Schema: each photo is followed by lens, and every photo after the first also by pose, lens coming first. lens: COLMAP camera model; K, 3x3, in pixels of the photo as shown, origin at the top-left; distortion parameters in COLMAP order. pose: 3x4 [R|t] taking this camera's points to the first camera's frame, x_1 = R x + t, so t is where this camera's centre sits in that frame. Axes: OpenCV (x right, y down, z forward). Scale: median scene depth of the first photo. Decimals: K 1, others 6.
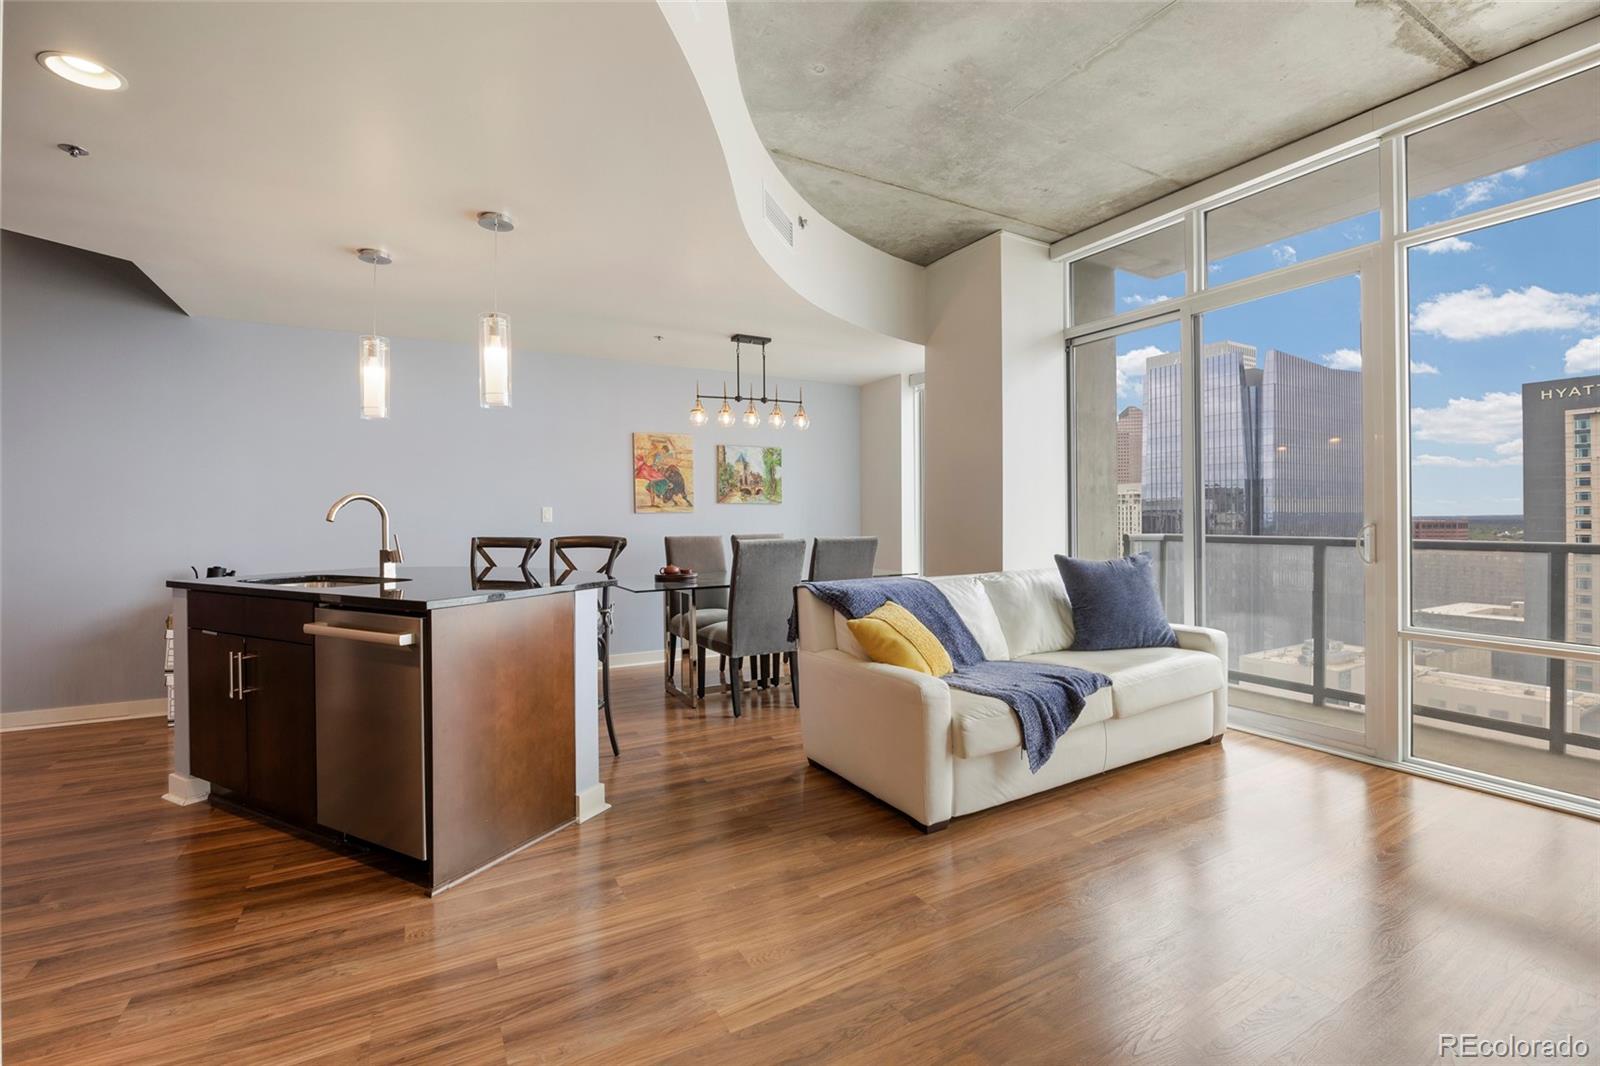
lens RADIAL K [[694.7, 0, 798.2], [0, 694.7, 516.1], [0, 0, 1]] dist [-0.016741, 0.000123]
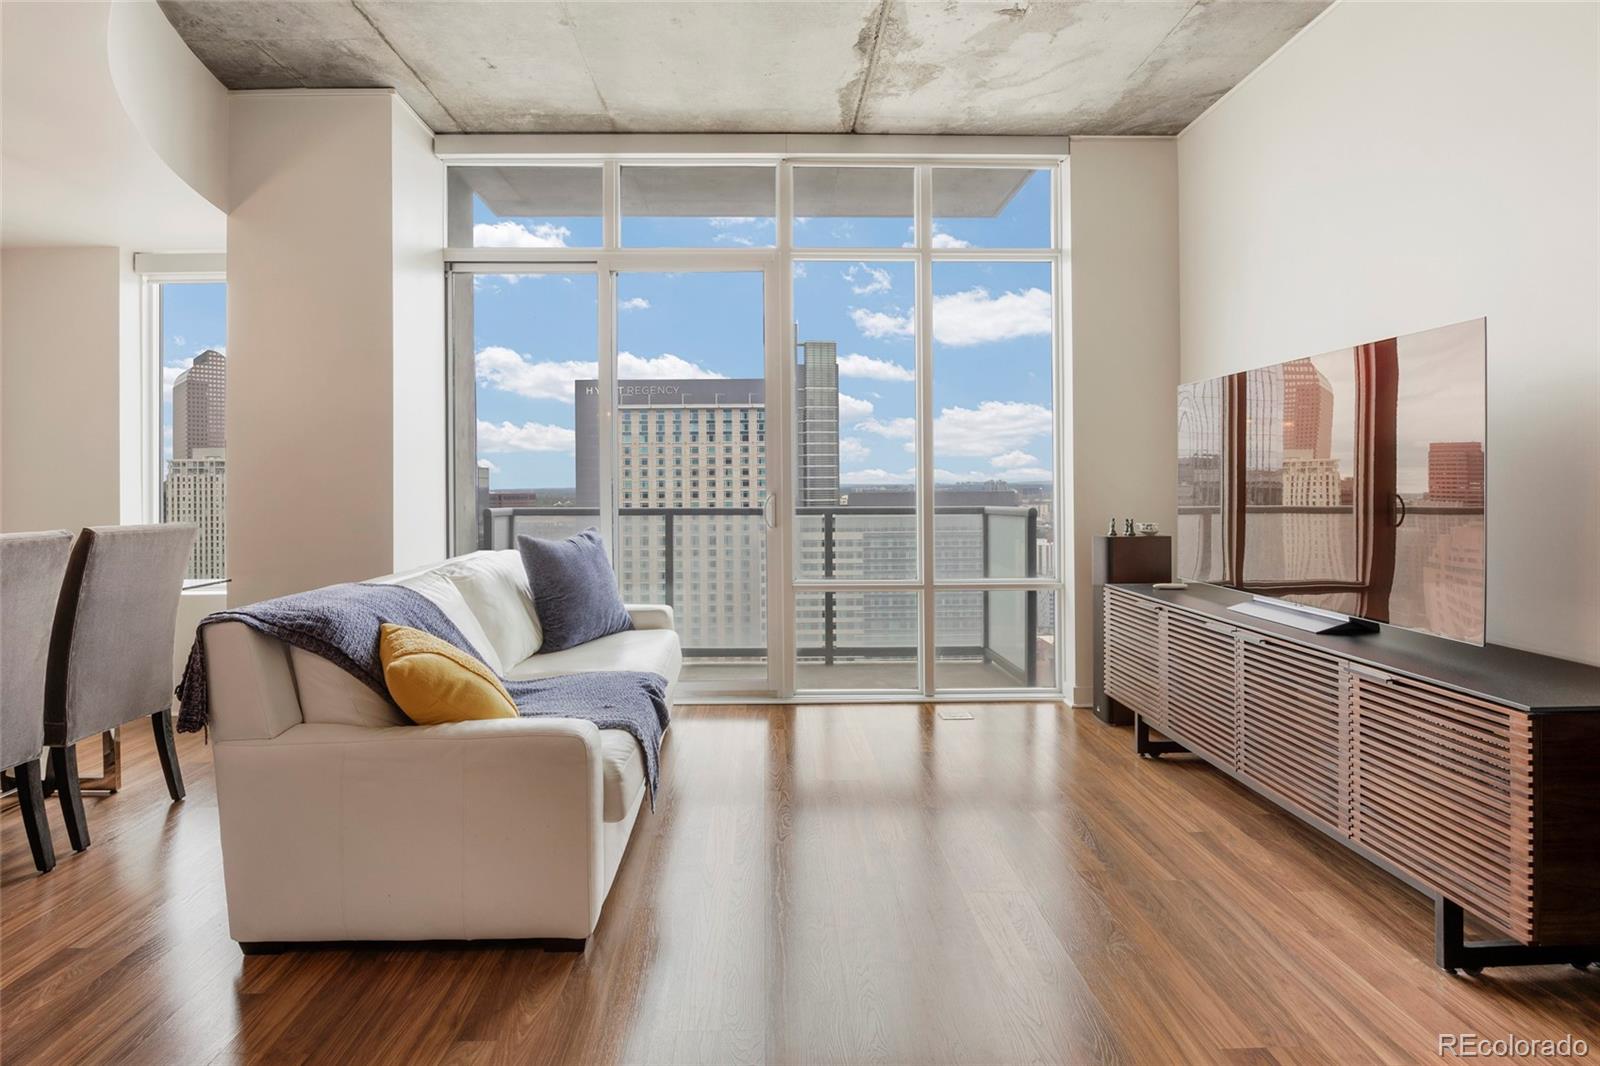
lens RADIAL K [[790.3, 0, 775.6], [0, 790.3, 483.6], [0, 0, 1]] dist [-0.014931, 0.000218]
pose [[0.477065, 0.004340, 0.878857, -0.260801], [0.002059, 0.999980, -0.006055, 0.003000], [-0.878866, 0.004698, 0.477046, 0.296477]]
